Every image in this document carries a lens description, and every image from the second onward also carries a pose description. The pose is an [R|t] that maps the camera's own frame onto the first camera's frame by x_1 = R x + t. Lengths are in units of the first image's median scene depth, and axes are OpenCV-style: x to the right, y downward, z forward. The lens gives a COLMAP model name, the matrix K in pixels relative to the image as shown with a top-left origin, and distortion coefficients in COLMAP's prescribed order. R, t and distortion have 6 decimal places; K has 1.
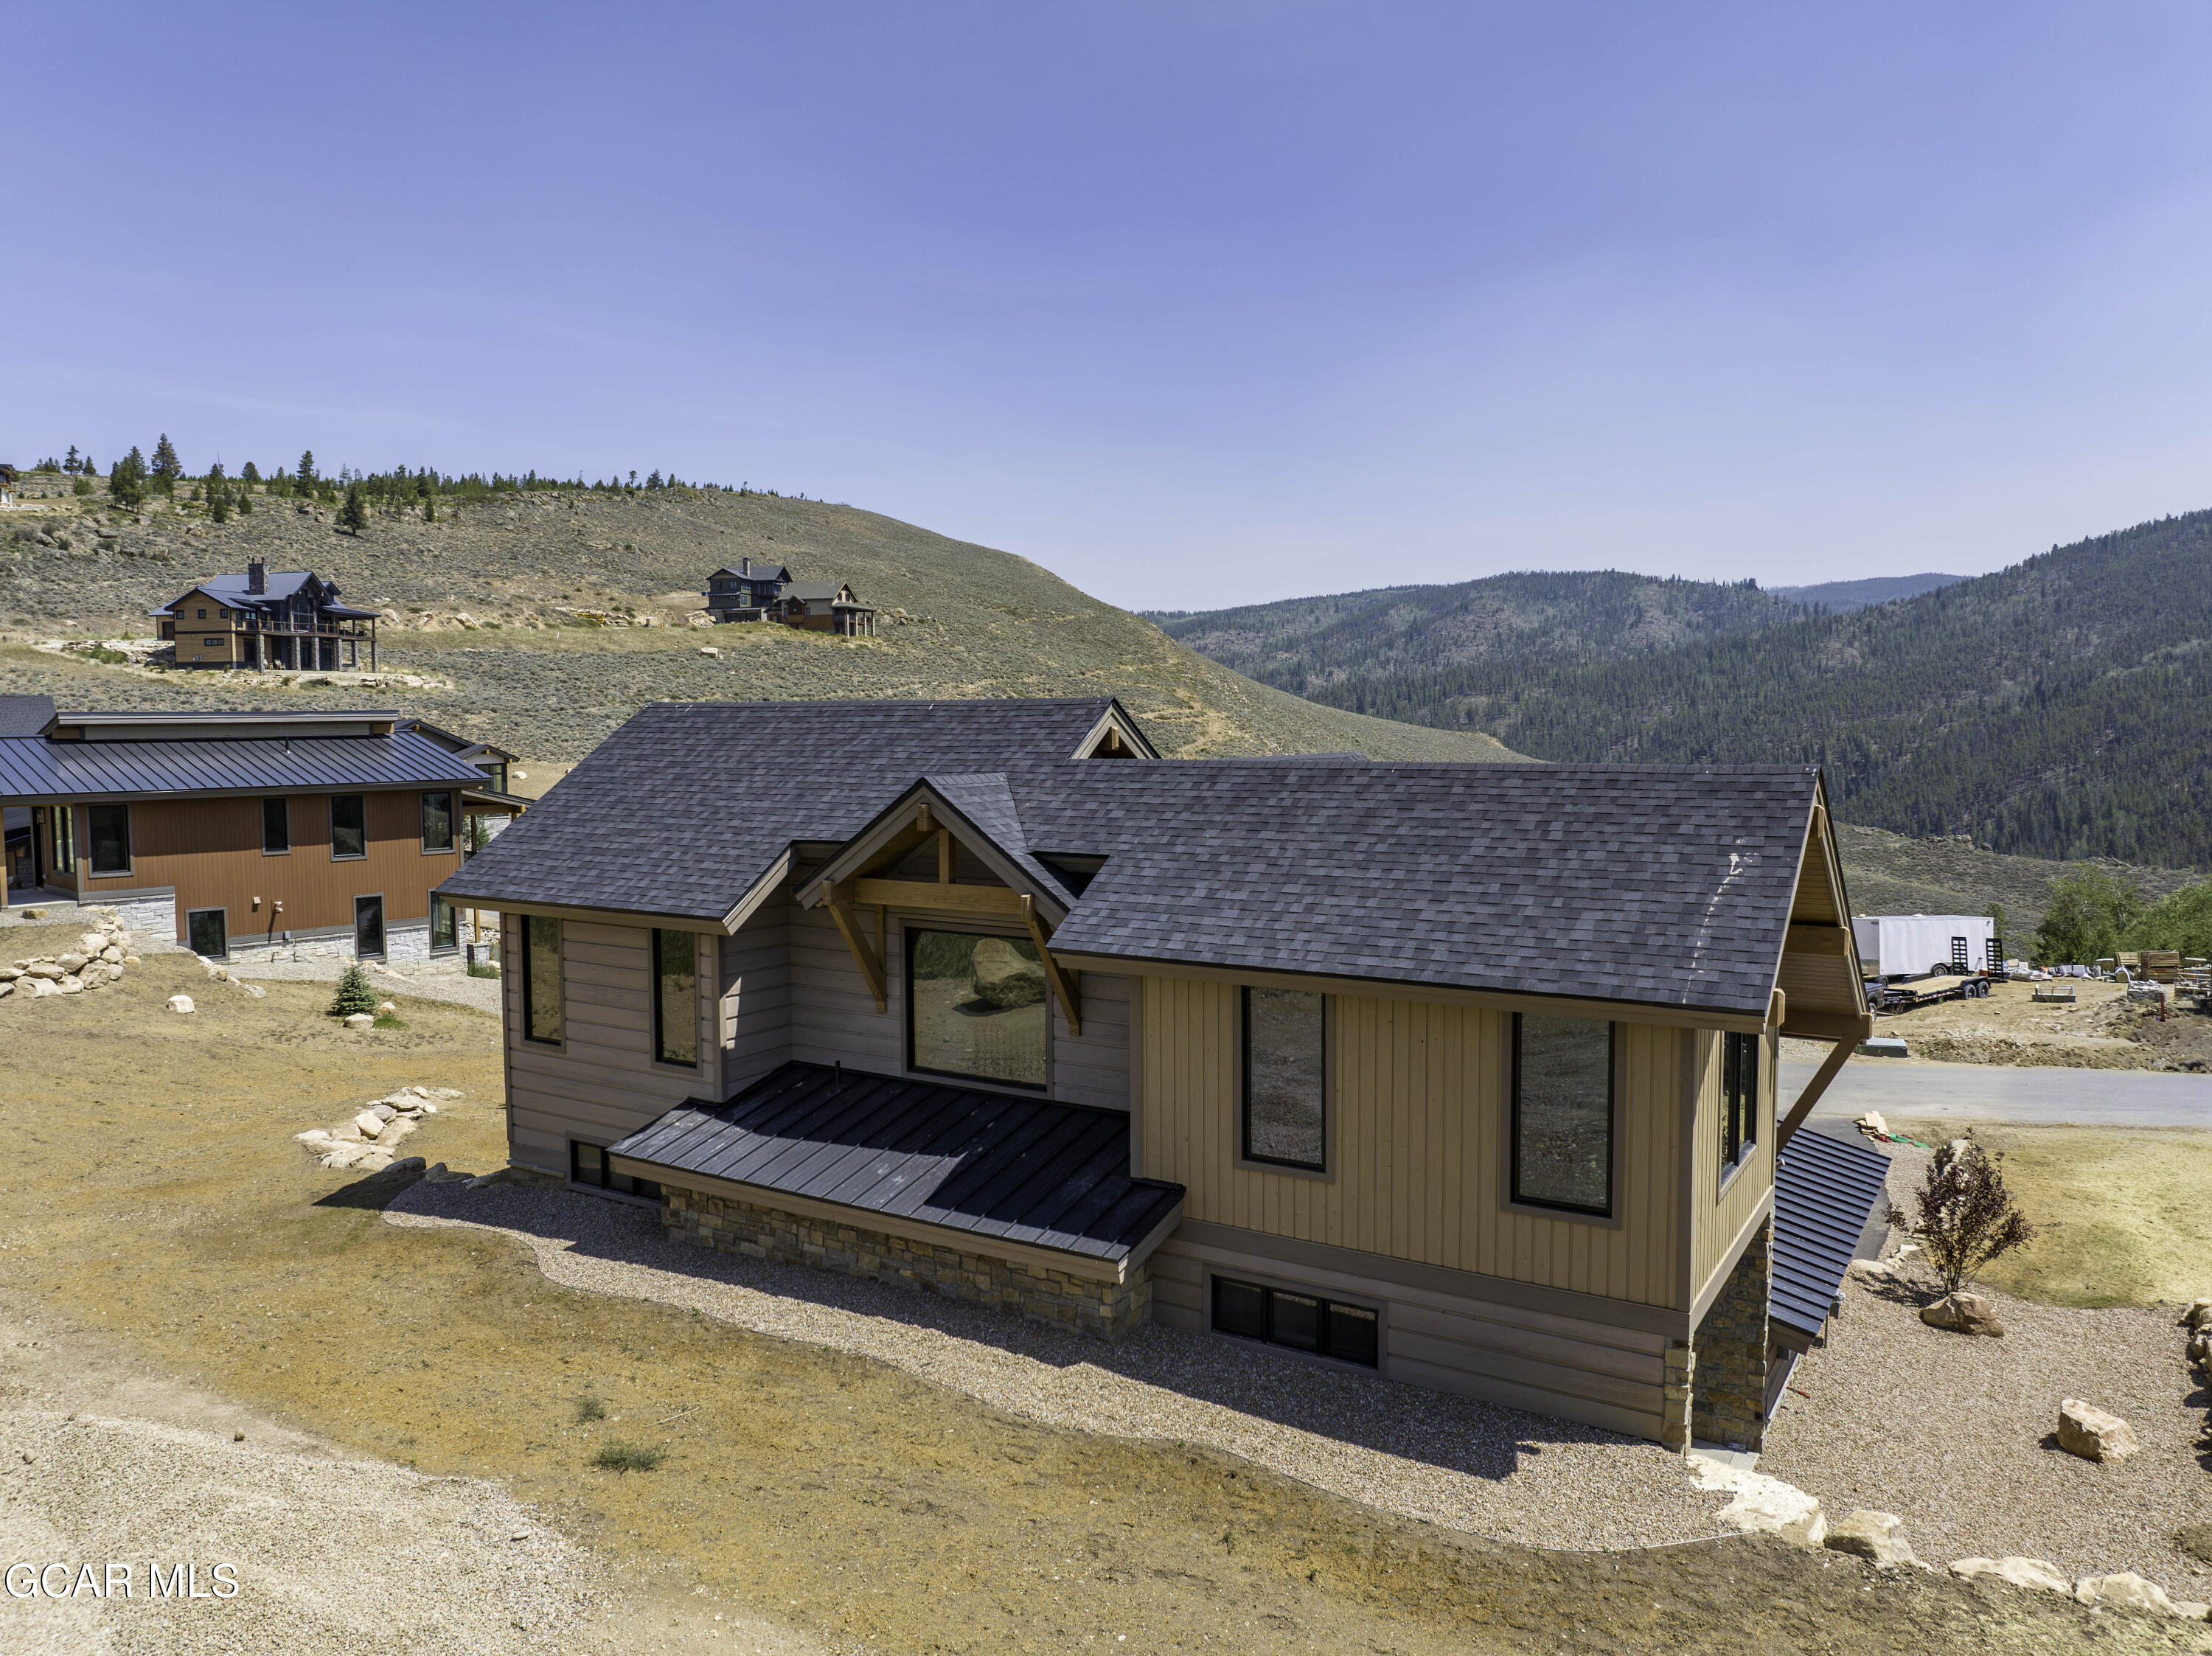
lens RADIAL K [[1554.5, 0, 1116.4], [0, 1554.5, 801.2], [0, 0, 1]] dist [-0.039565, 0.001573]
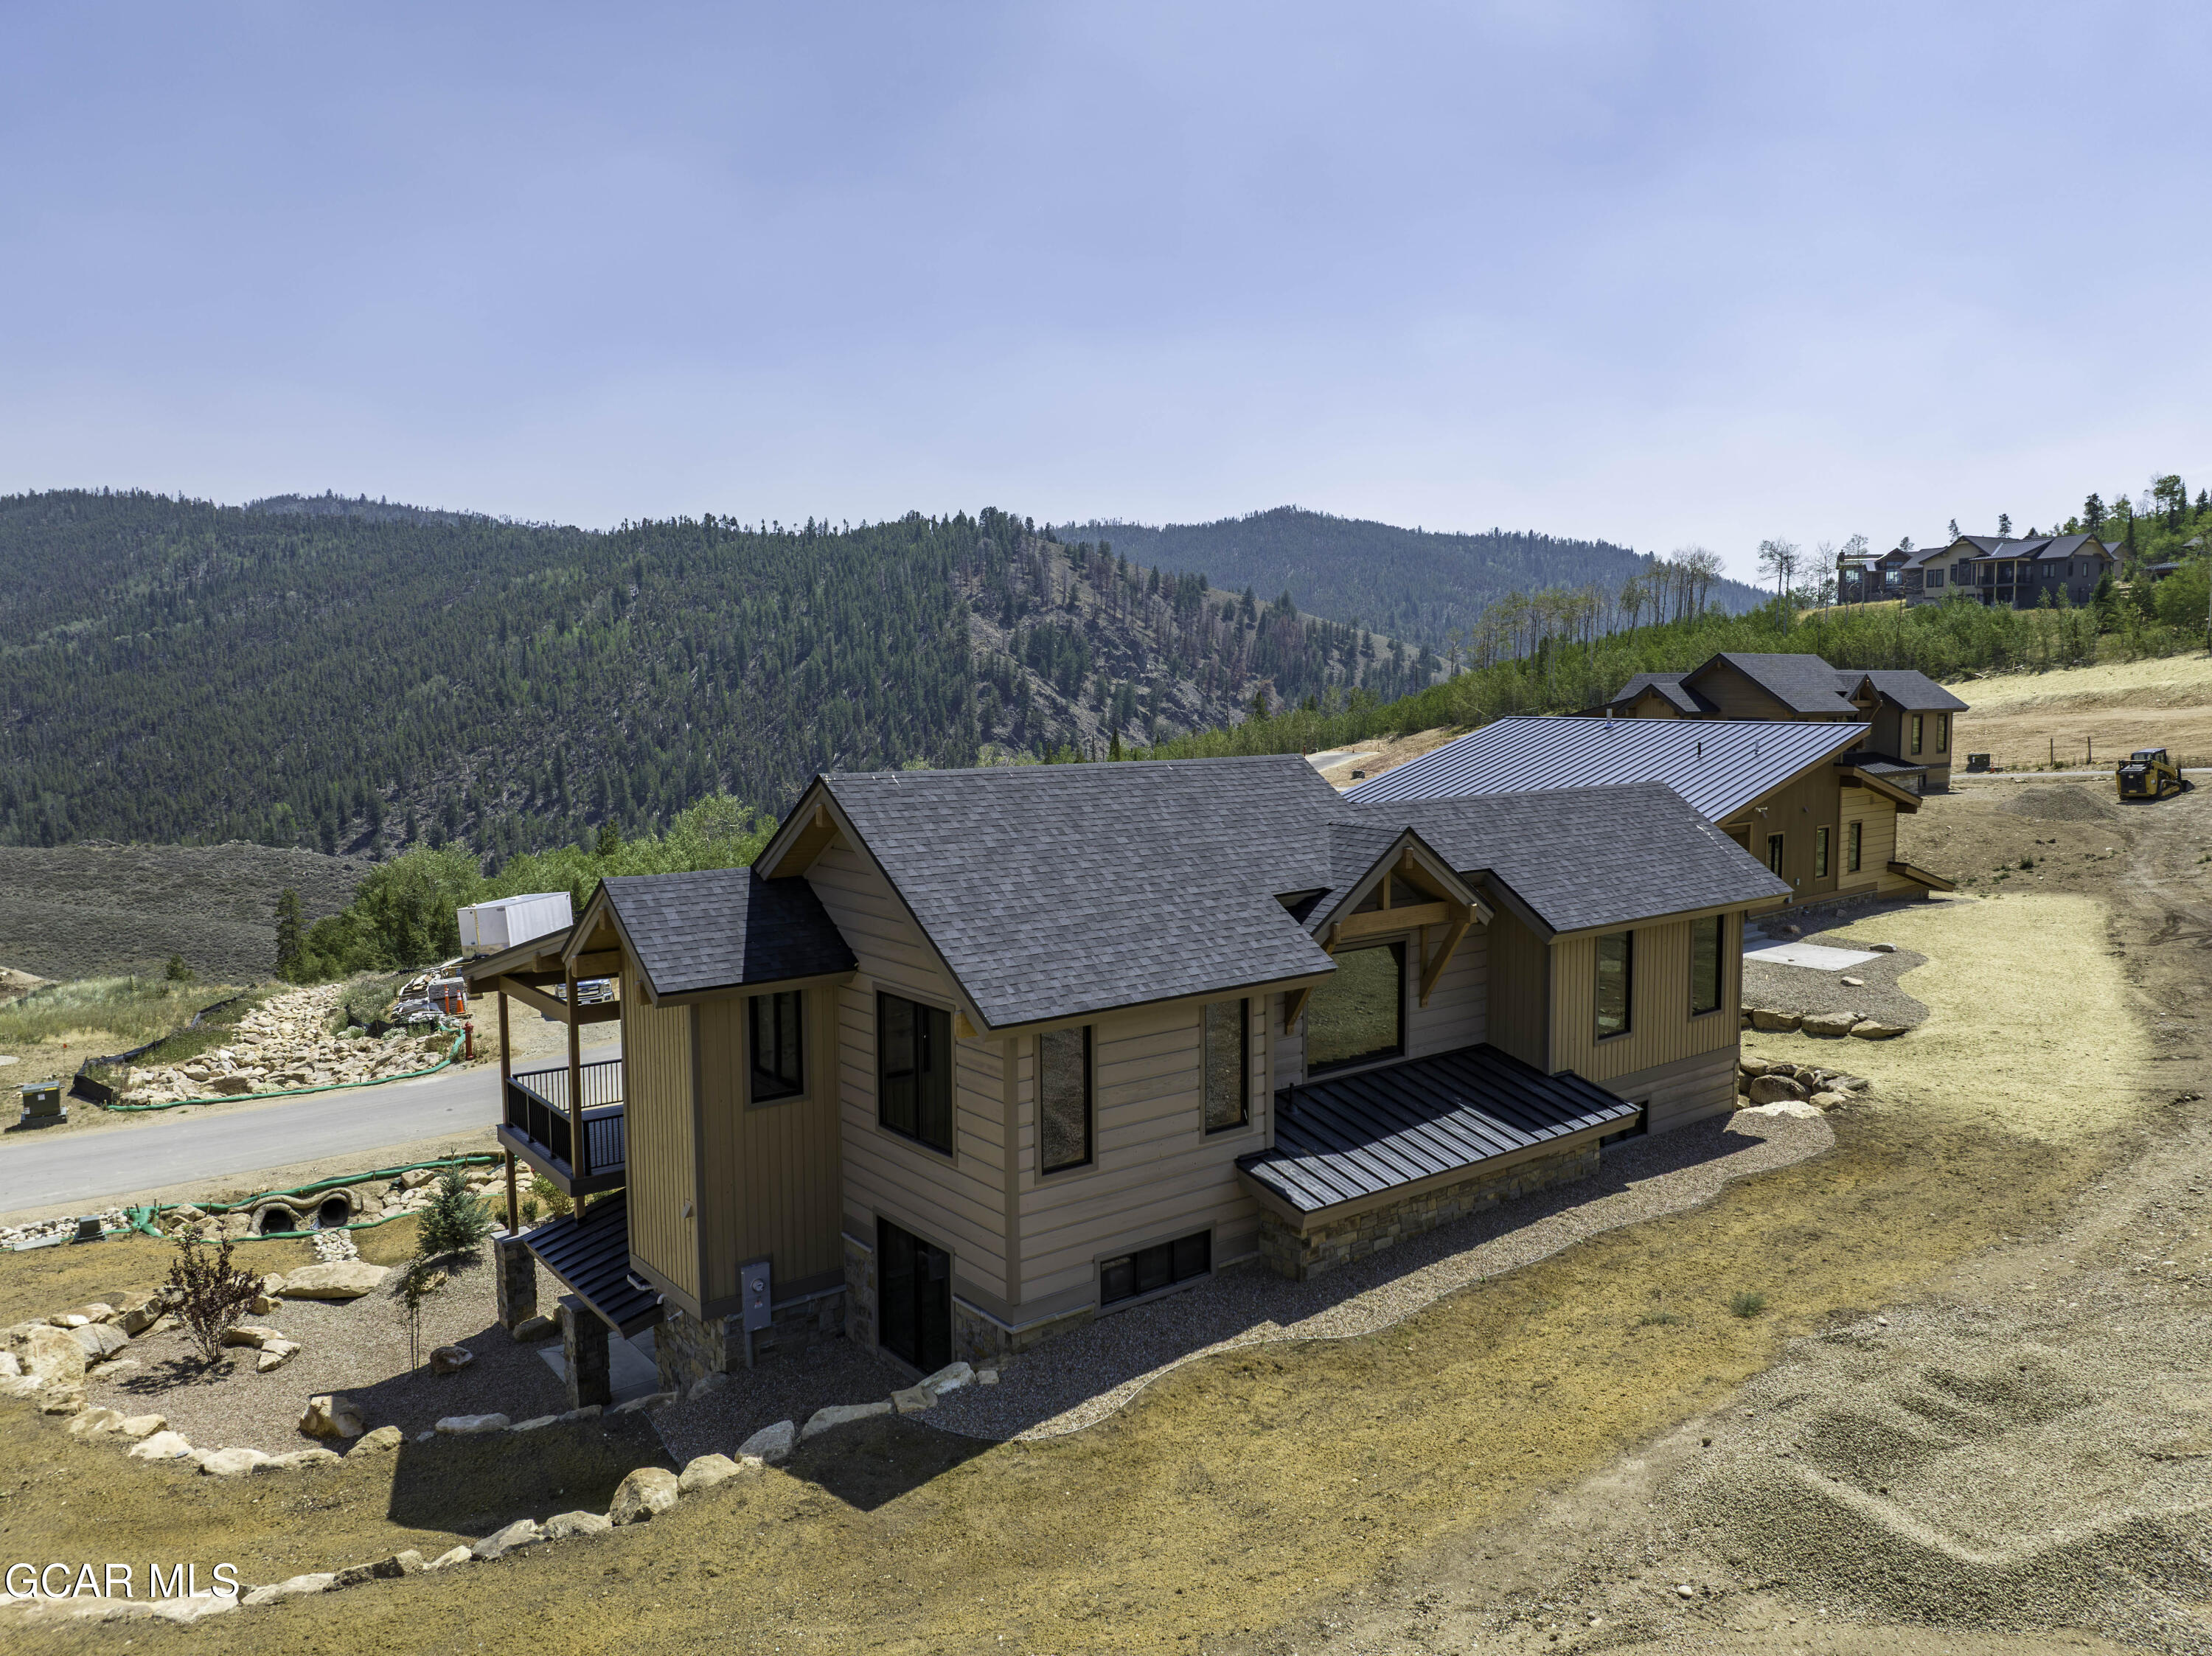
lens RADIAL K [[1554.5, 0, 1117.6], [0, 1554.5, 803.1], [0, 0, 1]] dist [-0.039565, 0.001573]
pose [[0.338392, -0.067796, 0.938560, -0.103380], [0.052333, 0.997214, 0.053165, -0.008408], [-0.939549, 0.031127, 0.340997, 0.058938]]
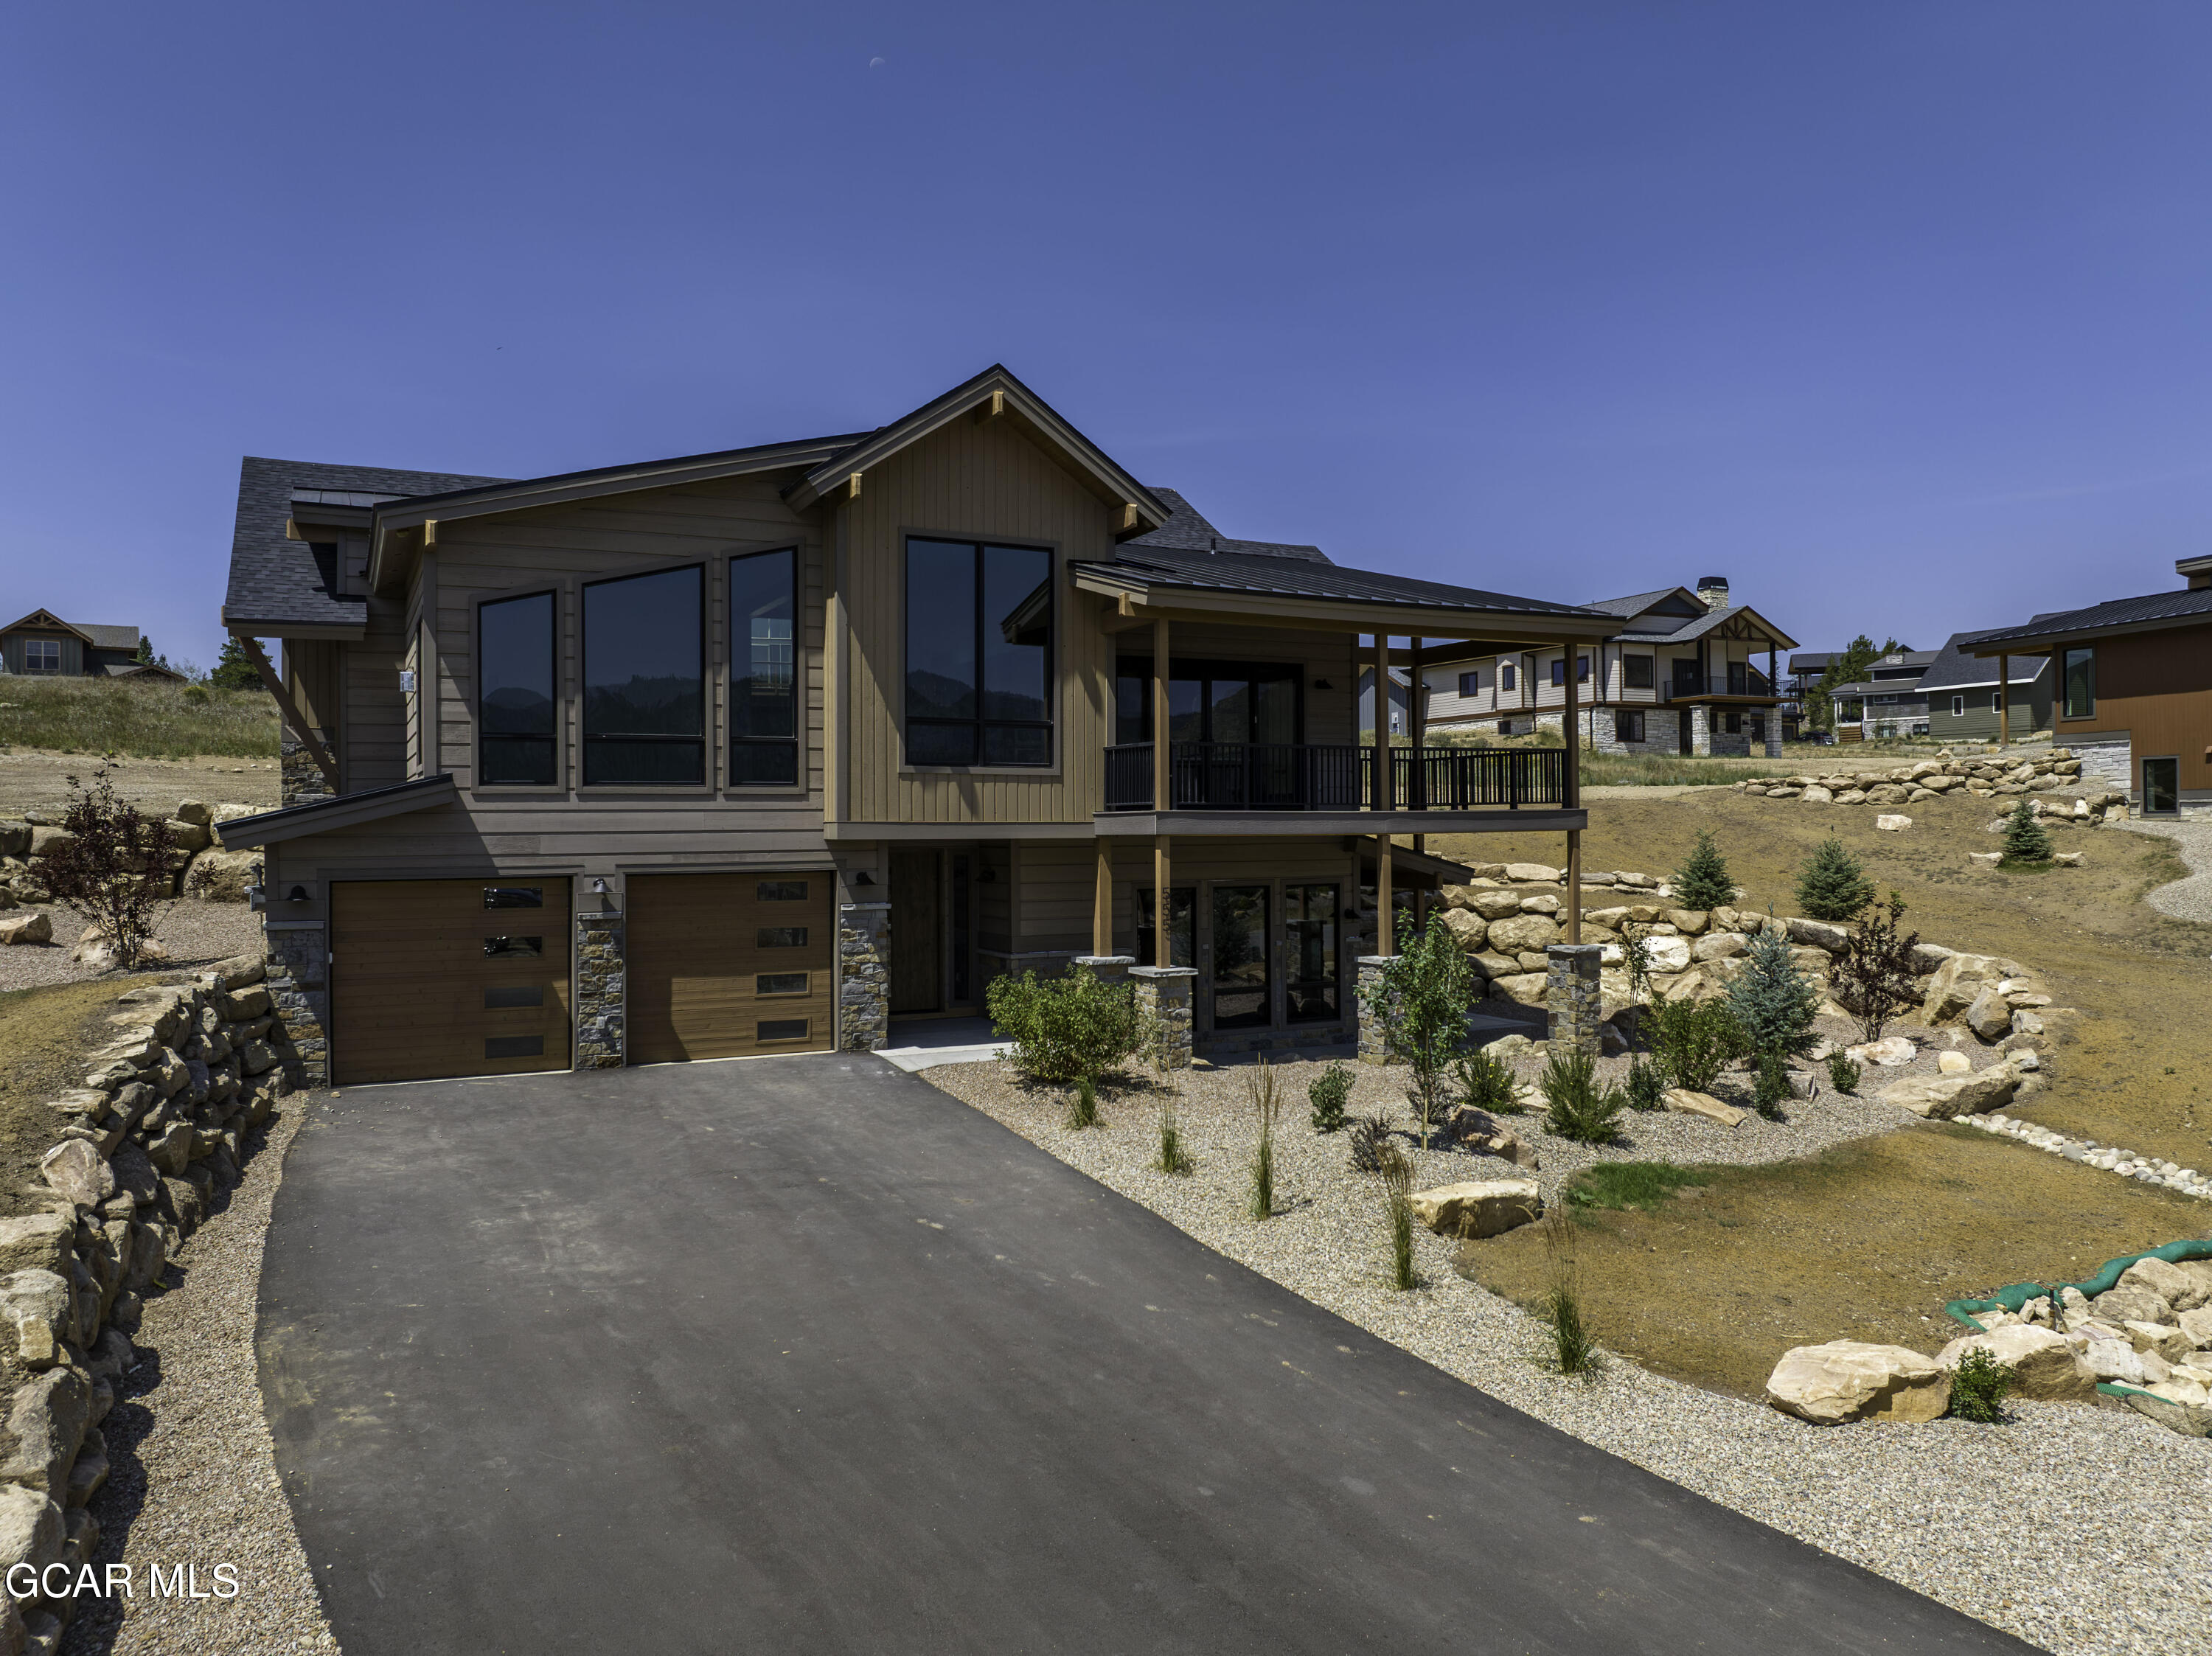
lens RADIAL K [[1554.5, 0, 1117.0], [0, 1554.5, 820.0], [0, 0, 1]] dist [-0.039565, 0.001573]
pose [[-0.513104, 0.006549, -0.858302, 0.087992], [-0.036257, 0.998913, 0.029297, 0.018540], [0.857560, 0.046152, -0.512309, 0.168283]]
